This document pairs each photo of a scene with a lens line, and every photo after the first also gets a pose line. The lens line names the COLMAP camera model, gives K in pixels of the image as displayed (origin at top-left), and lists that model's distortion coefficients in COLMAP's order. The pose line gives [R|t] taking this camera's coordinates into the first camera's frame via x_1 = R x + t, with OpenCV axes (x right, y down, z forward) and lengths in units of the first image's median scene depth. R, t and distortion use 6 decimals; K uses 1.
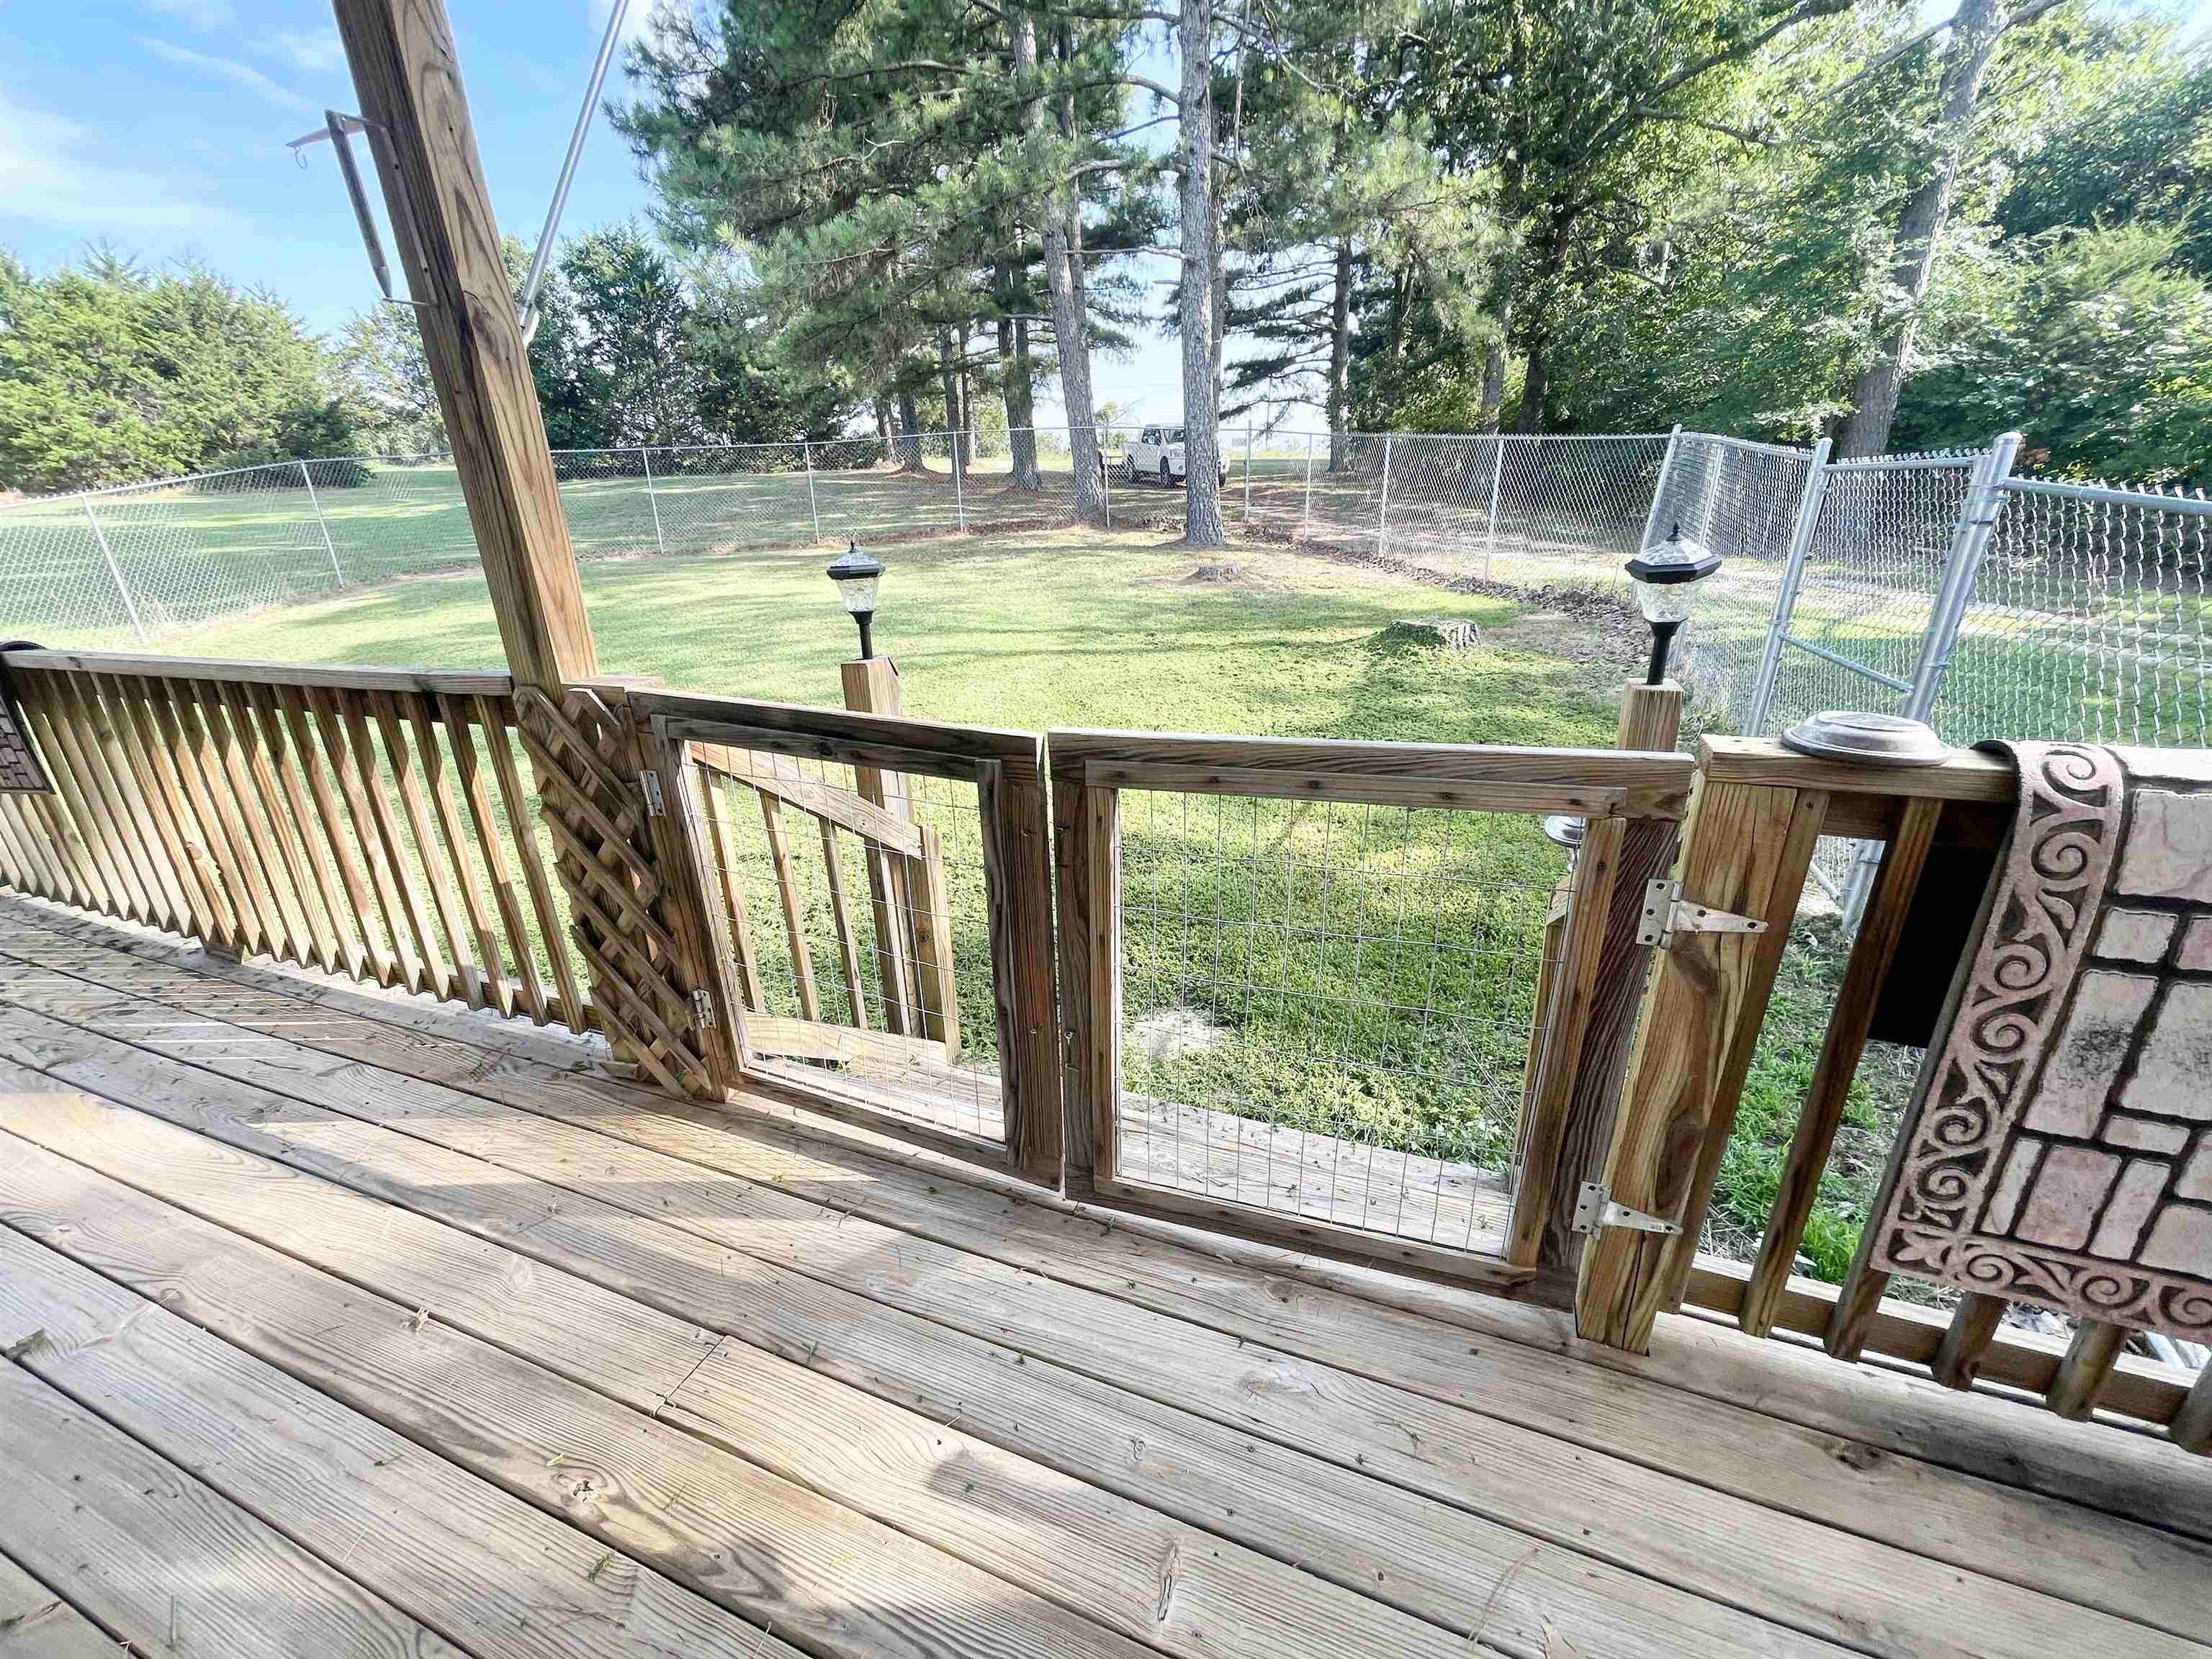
lens RADIAL K [[889.9, 0, 1094.7], [0, 889.9, 829.3], [0, 0, 1]] dist [-0.007631, 0.003378]
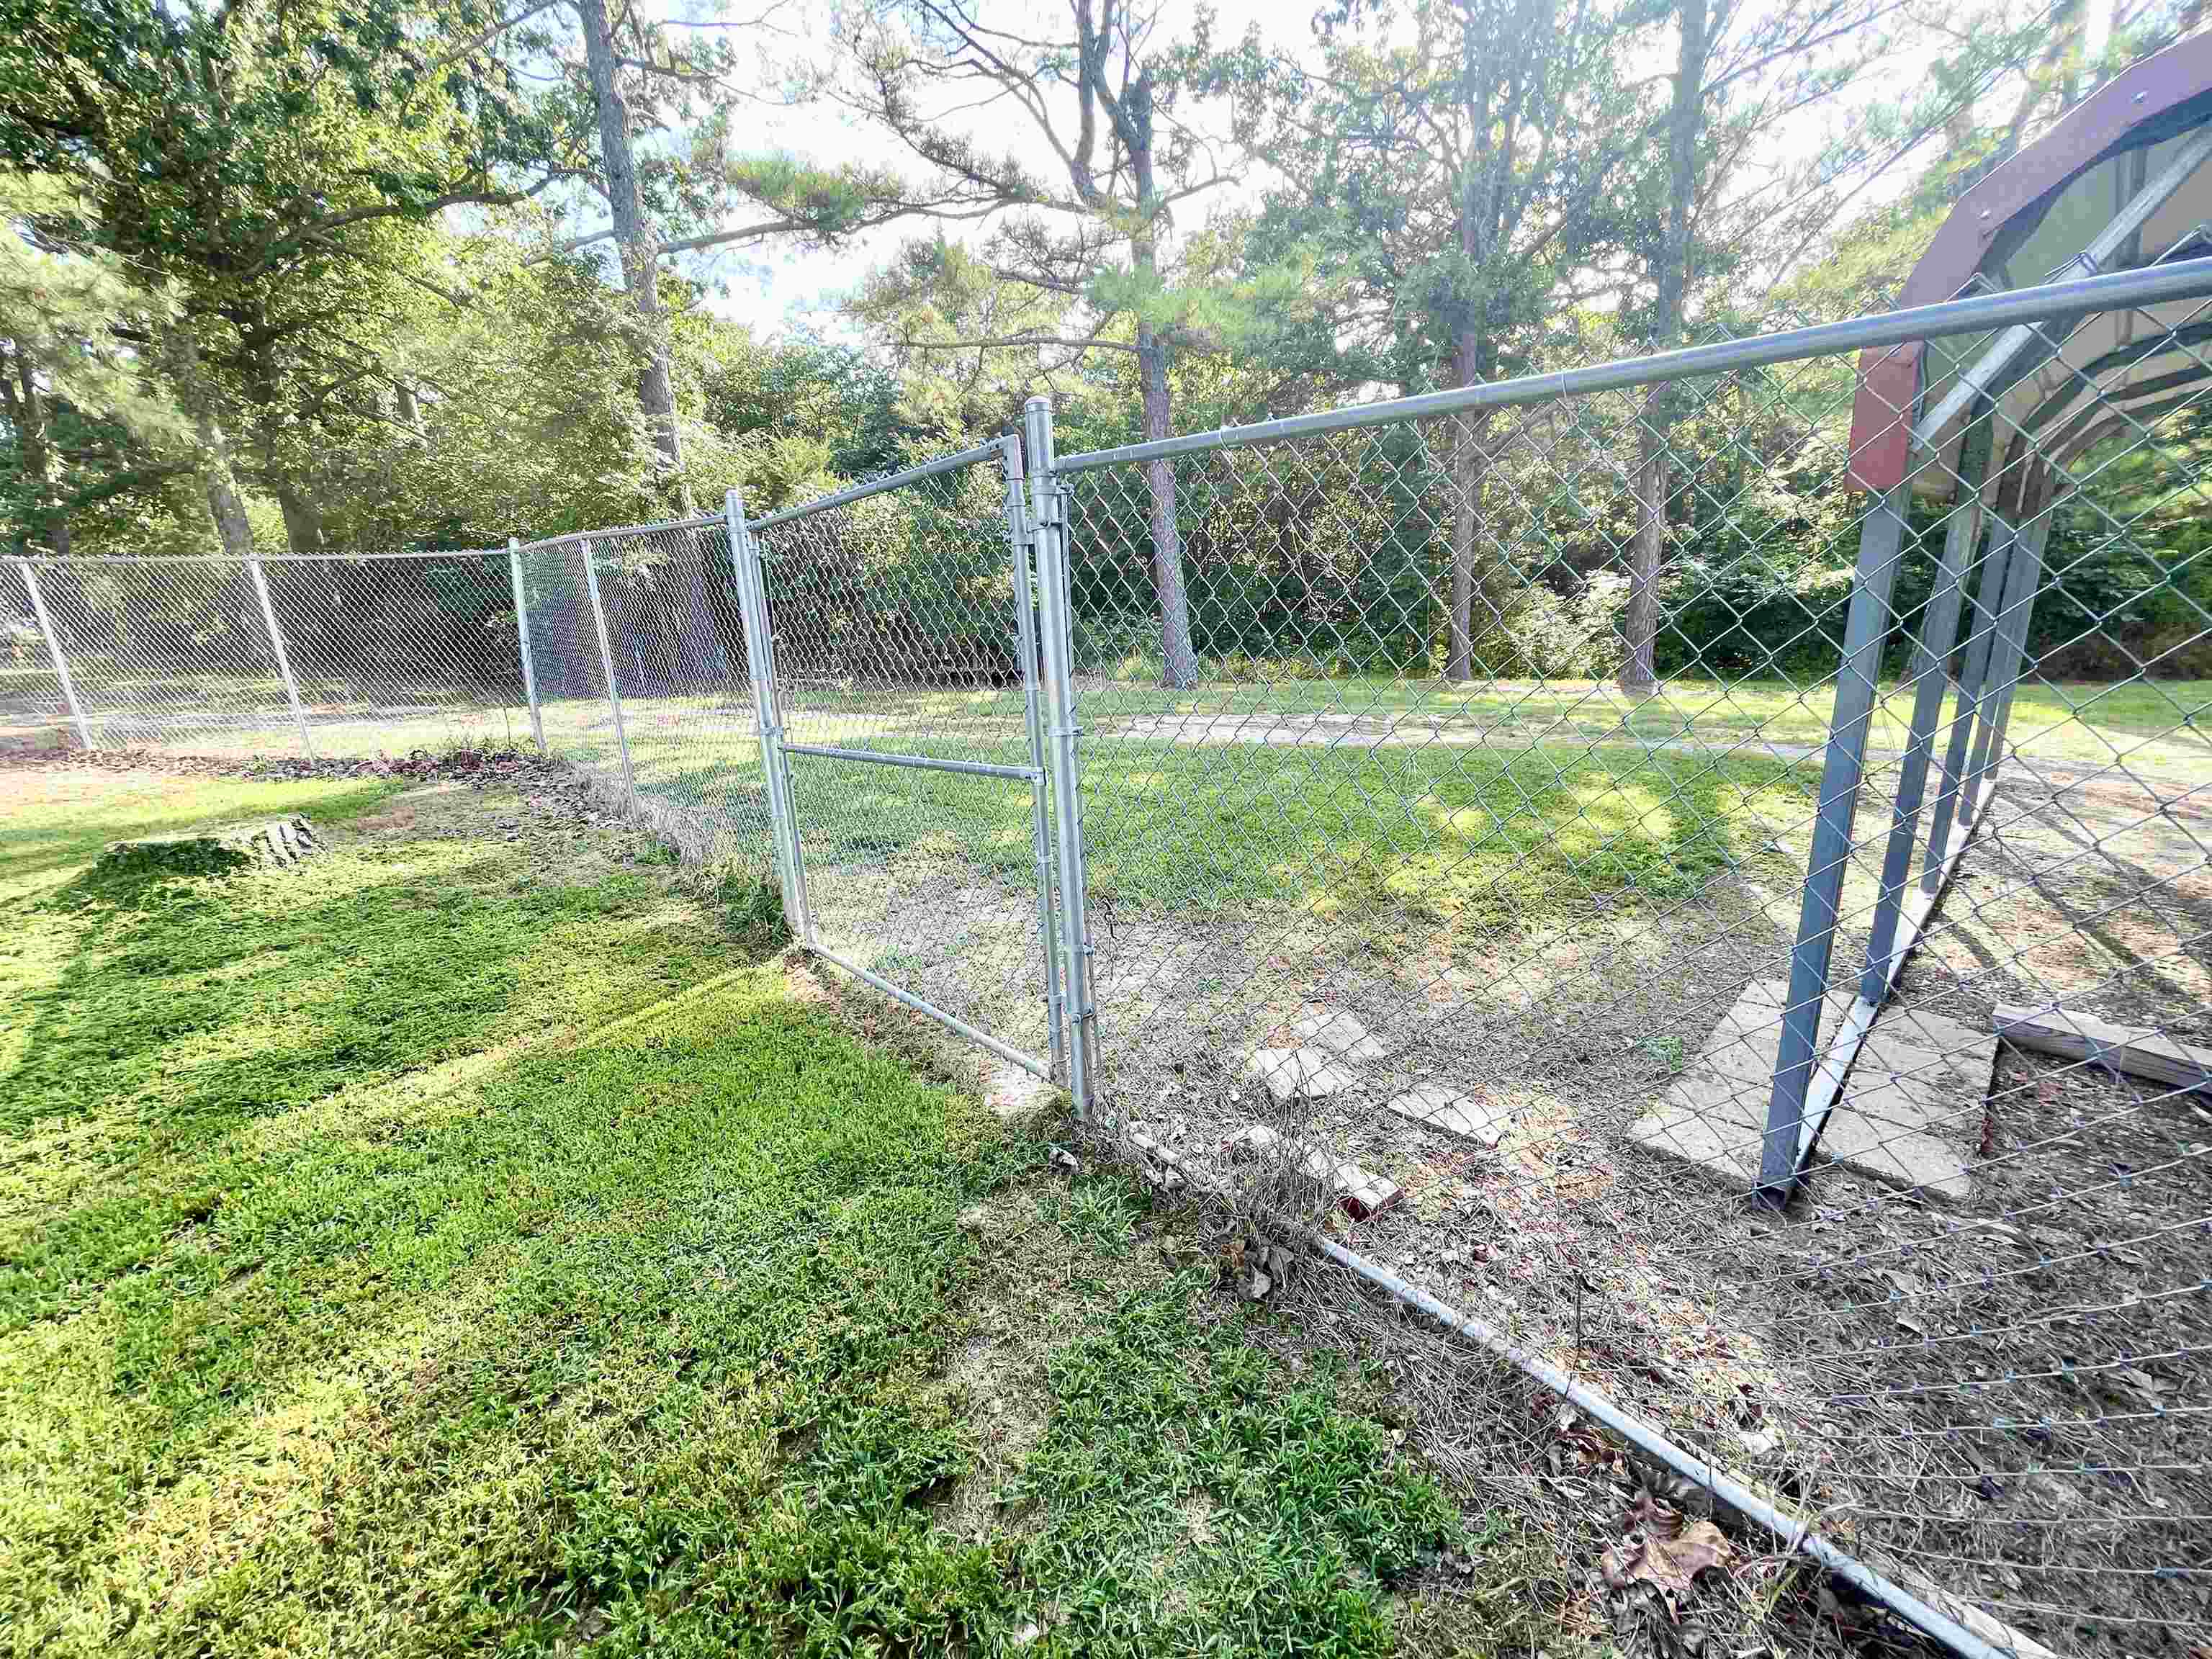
lens RADIAL K [[889.9, 0, 1110.5], [0, 889.9, 853.0], [0, 0, 1]] dist [-0.007631, 0.003378]
pose [[0.431874, -0.232489, 0.871455, 0.104434], [0.361888, 0.929688, 0.068681, -0.041157], [-0.826149, 0.285708, 0.485643, 0.202901]]
